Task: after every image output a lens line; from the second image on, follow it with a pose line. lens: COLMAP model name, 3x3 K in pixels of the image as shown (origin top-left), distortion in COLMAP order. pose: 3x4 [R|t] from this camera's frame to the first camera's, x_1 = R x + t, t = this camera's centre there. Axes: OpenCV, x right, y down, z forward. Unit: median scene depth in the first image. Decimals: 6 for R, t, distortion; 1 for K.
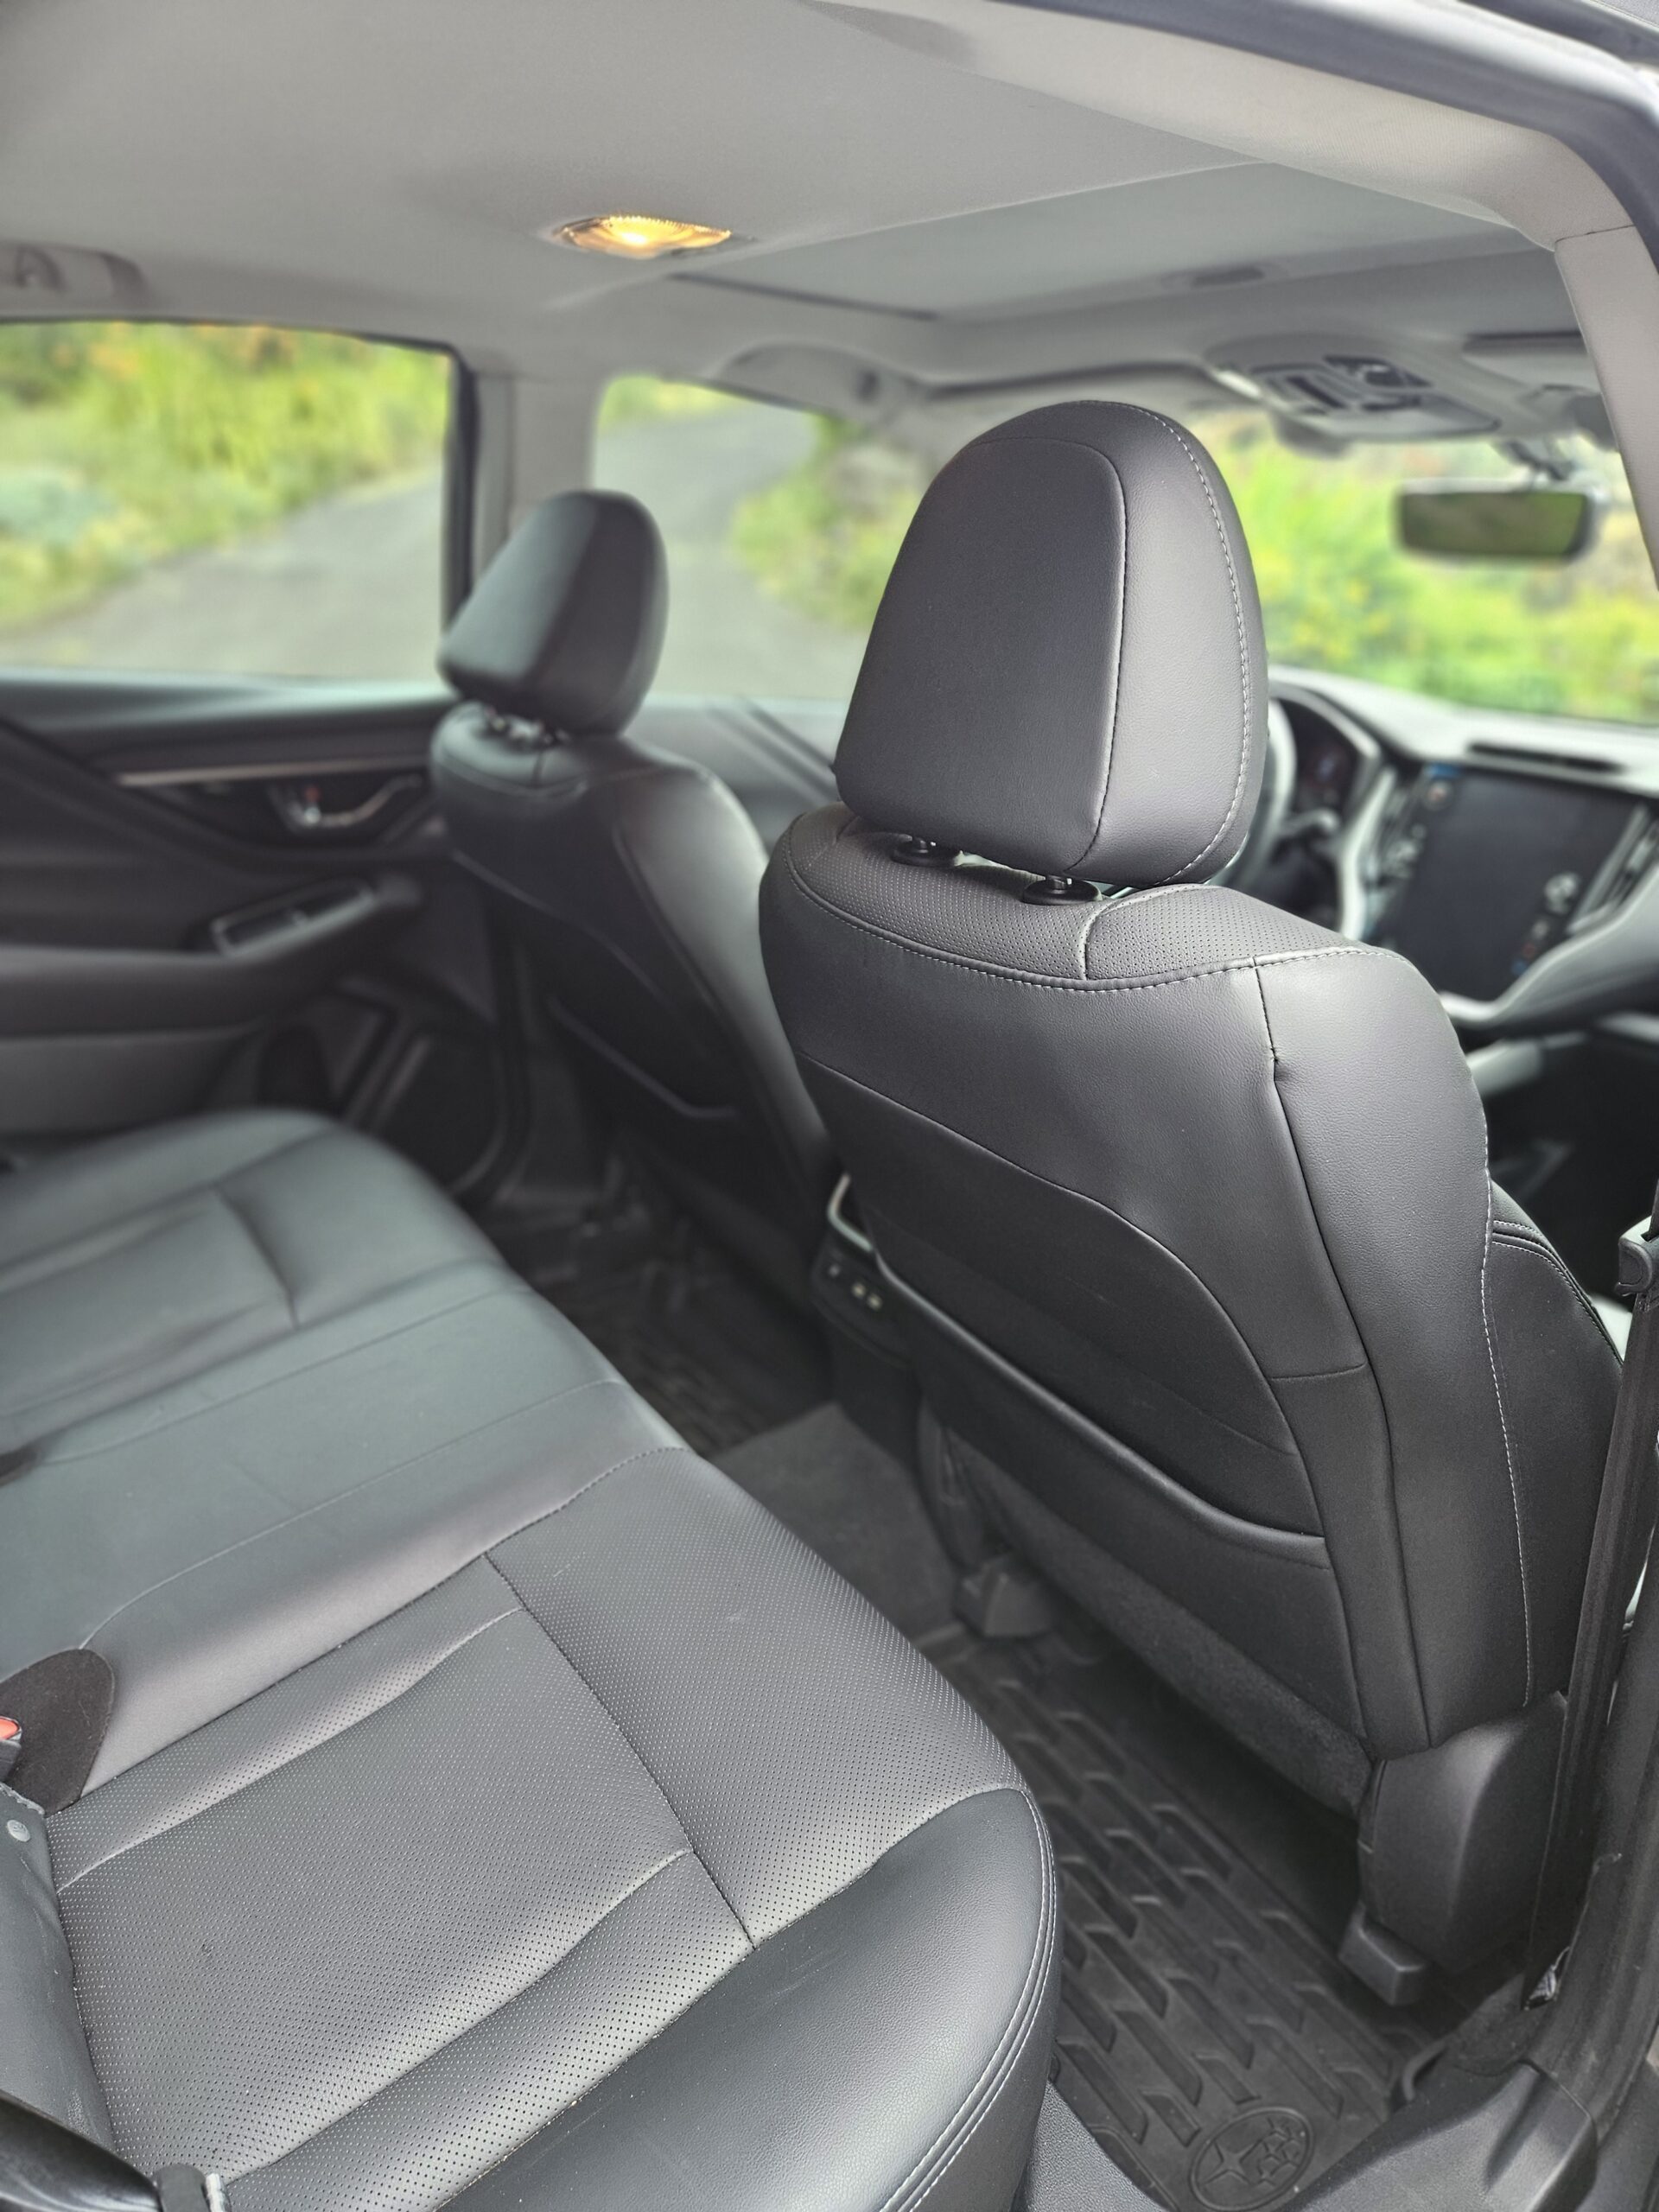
lens RADIAL K [[1495.0, 0, 840.2], [0, 1495.0, 1100.9], [0, 0, 1]] dist [0.058972, -0.050079]
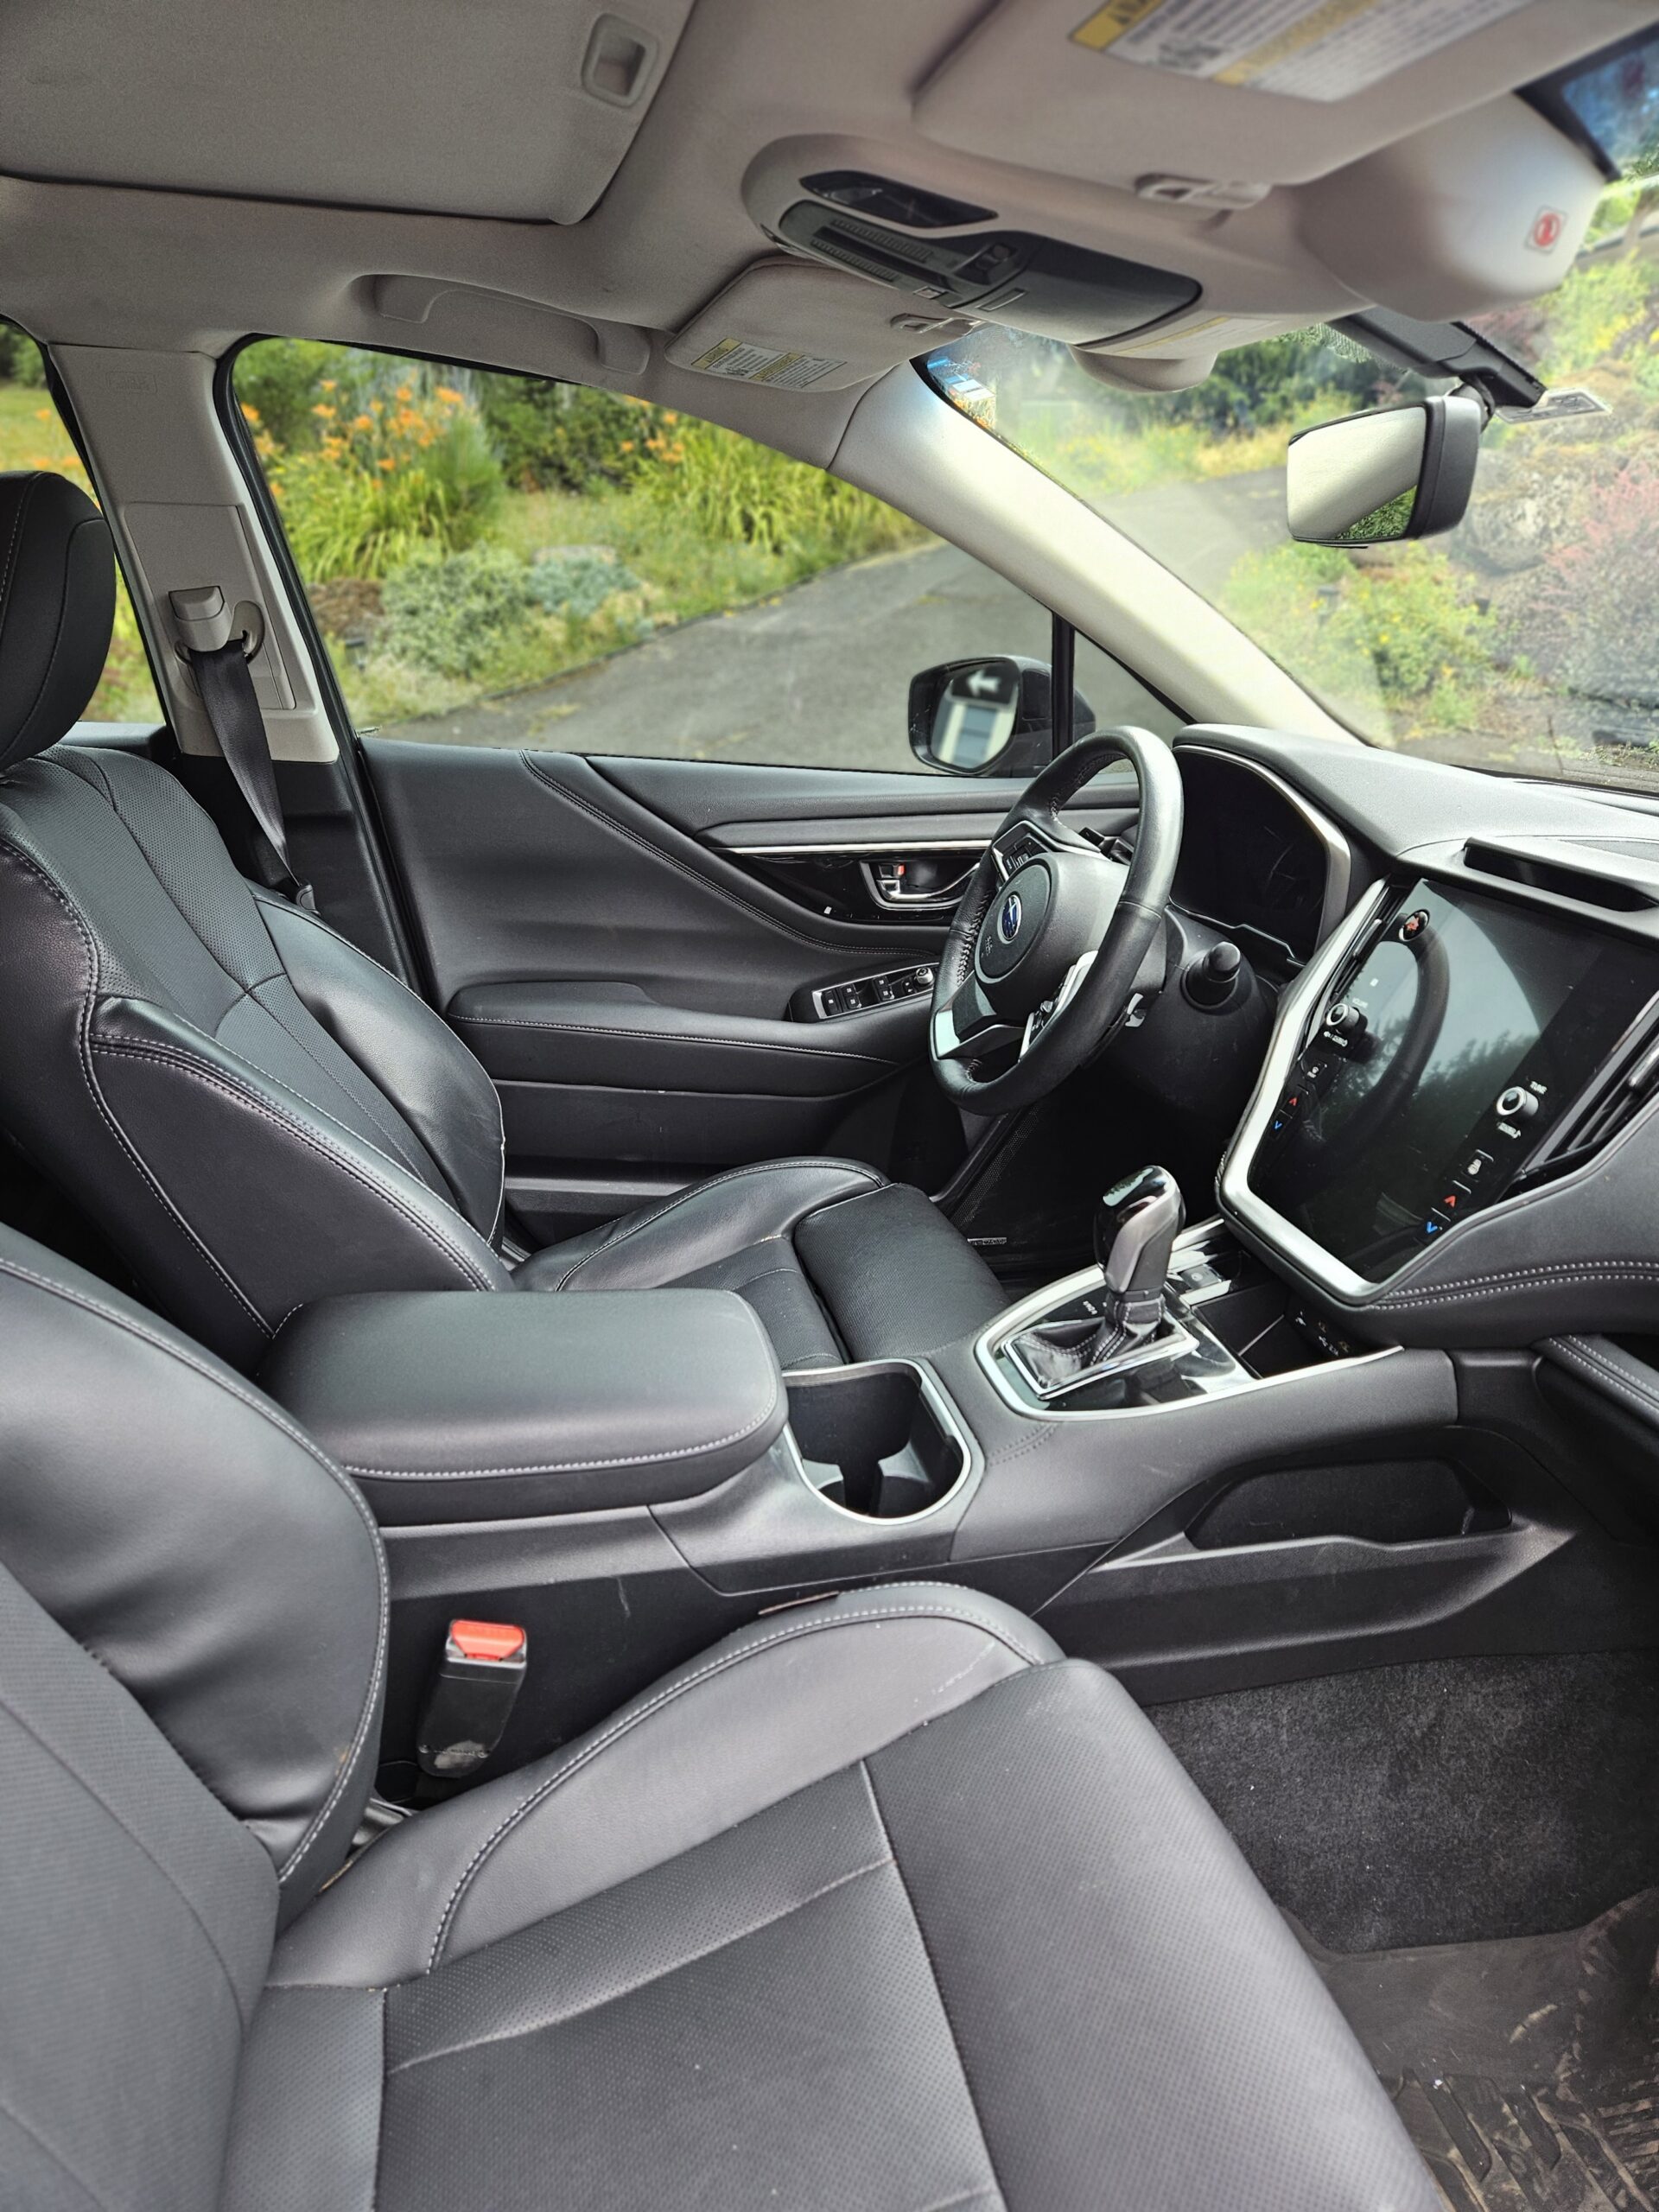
lens RADIAL K [[1495.0, 0, 831.3], [0, 1495.0, 1096.2], [0, 0, 1]] dist [0.058972, -0.050079]
pose [[0.928864, 0.102188, -0.356047, 0.435981], [-0.117744, 0.992795, -0.022233, -0.097060], [0.351210, 0.062574, 0.934204, 0.369377]]
